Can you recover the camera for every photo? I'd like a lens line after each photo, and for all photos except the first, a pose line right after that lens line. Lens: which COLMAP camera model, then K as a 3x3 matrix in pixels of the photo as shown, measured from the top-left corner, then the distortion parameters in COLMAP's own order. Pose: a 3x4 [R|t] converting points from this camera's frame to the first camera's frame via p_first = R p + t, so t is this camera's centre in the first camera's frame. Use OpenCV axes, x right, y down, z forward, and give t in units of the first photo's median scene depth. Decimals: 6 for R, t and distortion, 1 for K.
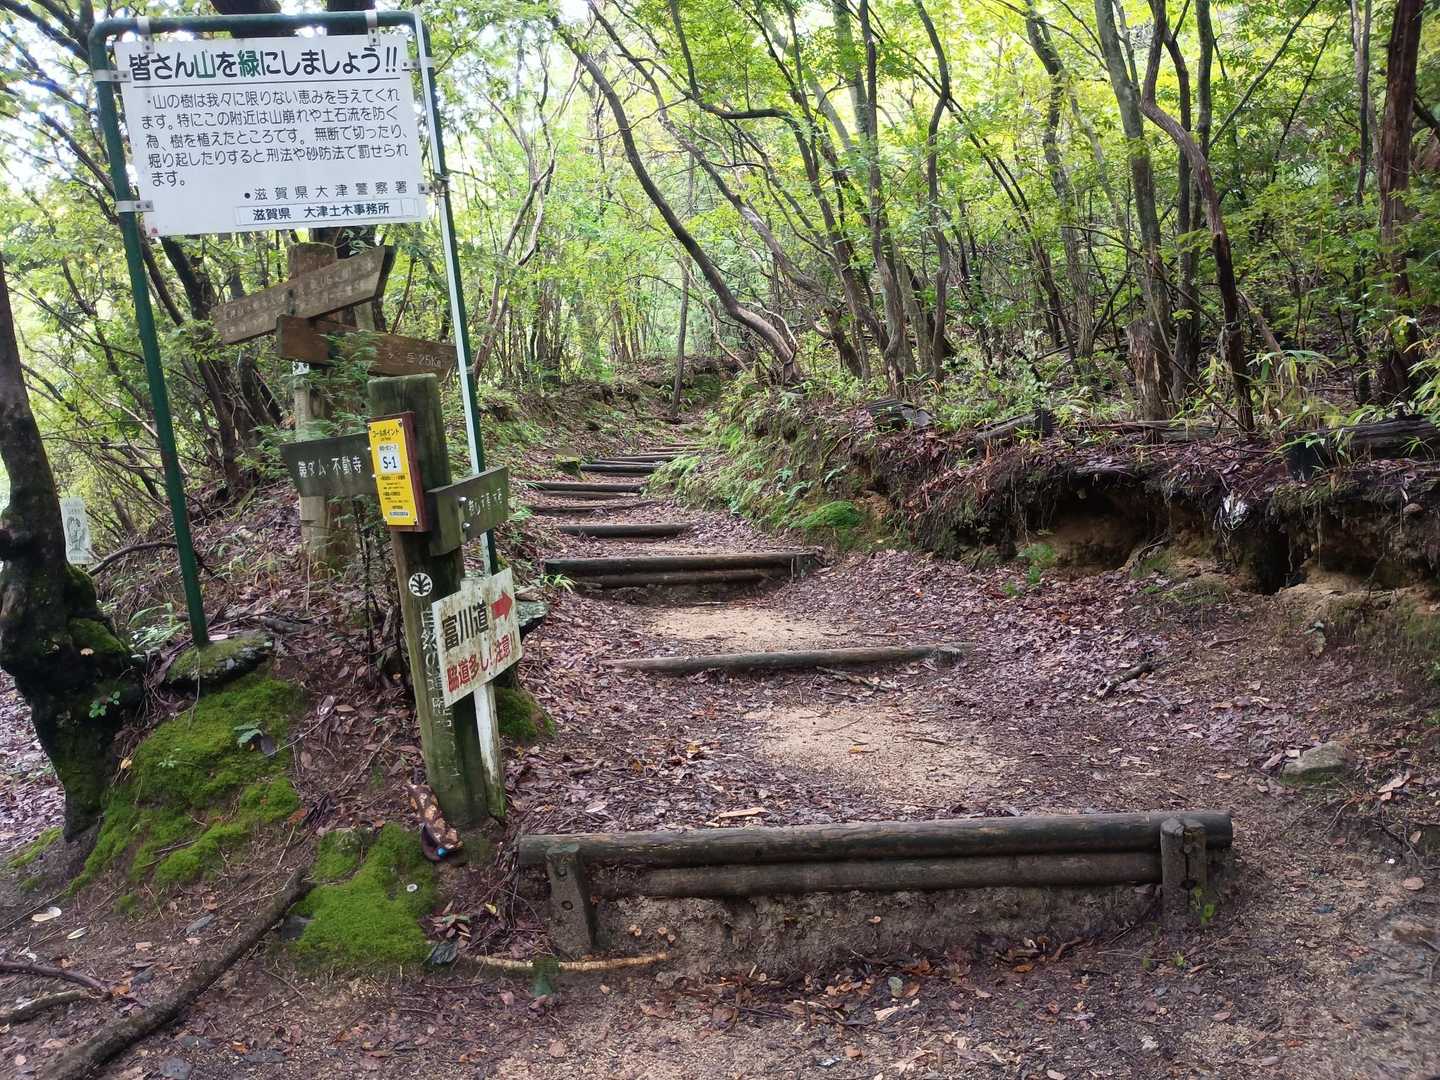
lens RADIAL K [[1163.2, 0, 720.0], [0, 1163.2, 540.0], [0, 0, 1]] dist [0.019826, -0.049109]
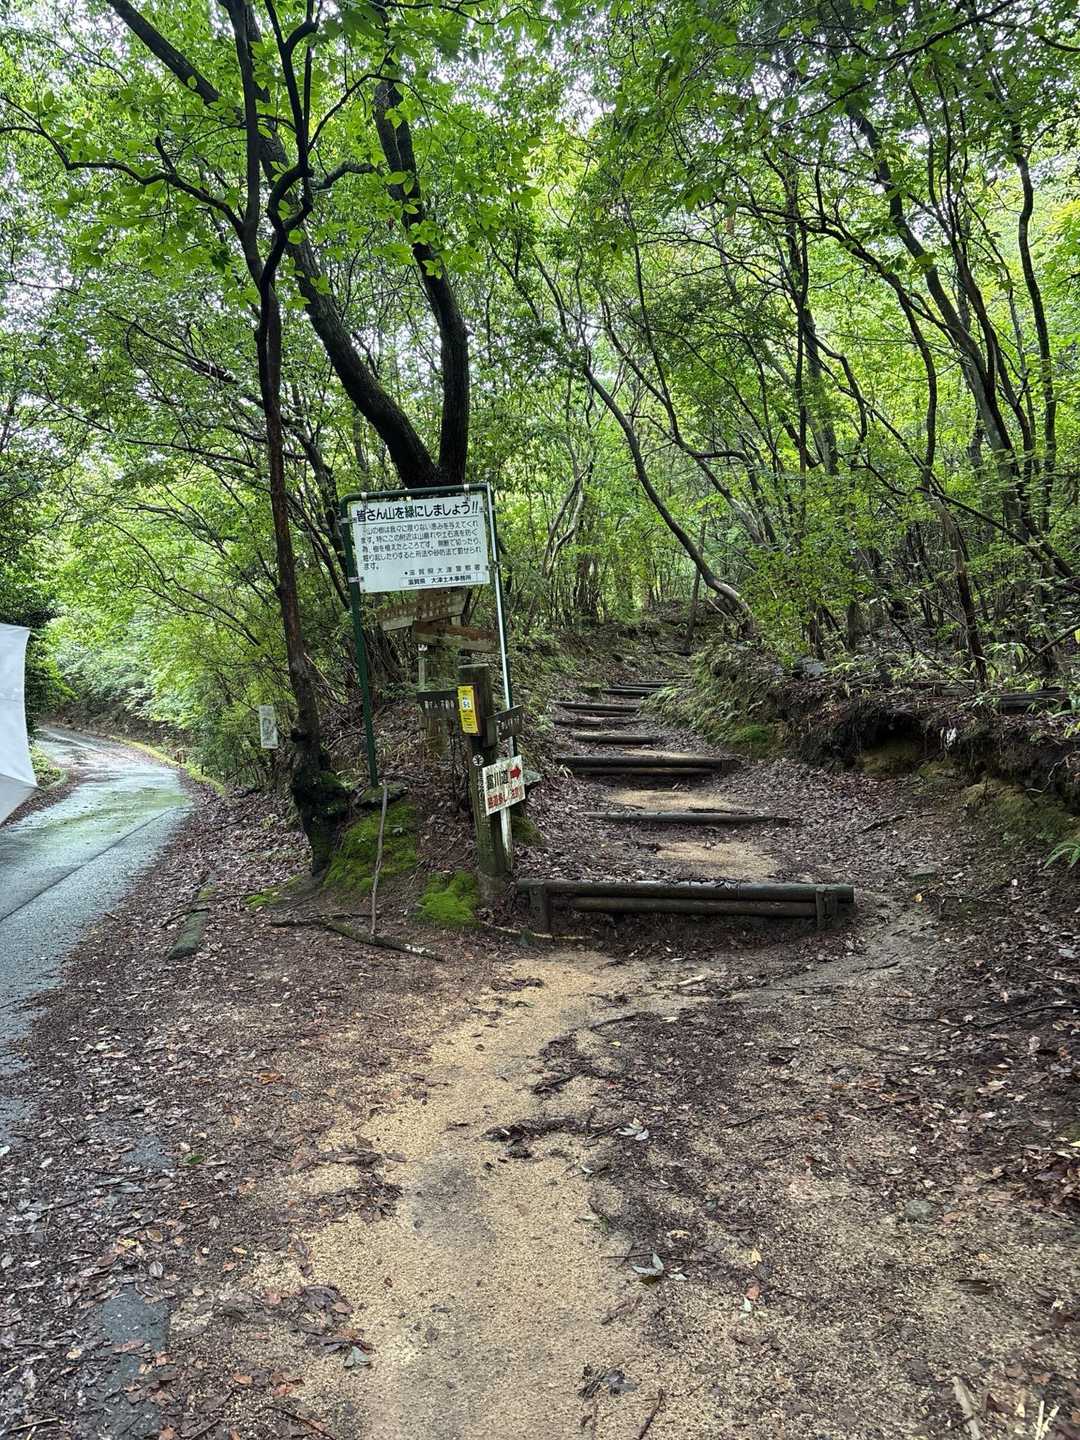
lens RADIAL K [[944.1, 0, 540.0], [0, 944.1, 720.0], [0, 0, 1]] dist [0.000271, -0.000194]
pose [[0.980565, 0.031379, -0.193669, 0.167480], [-0.036926, 0.999003, -0.025096, 0.002658], [0.192689, 0.031760, 0.980746, -0.608681]]
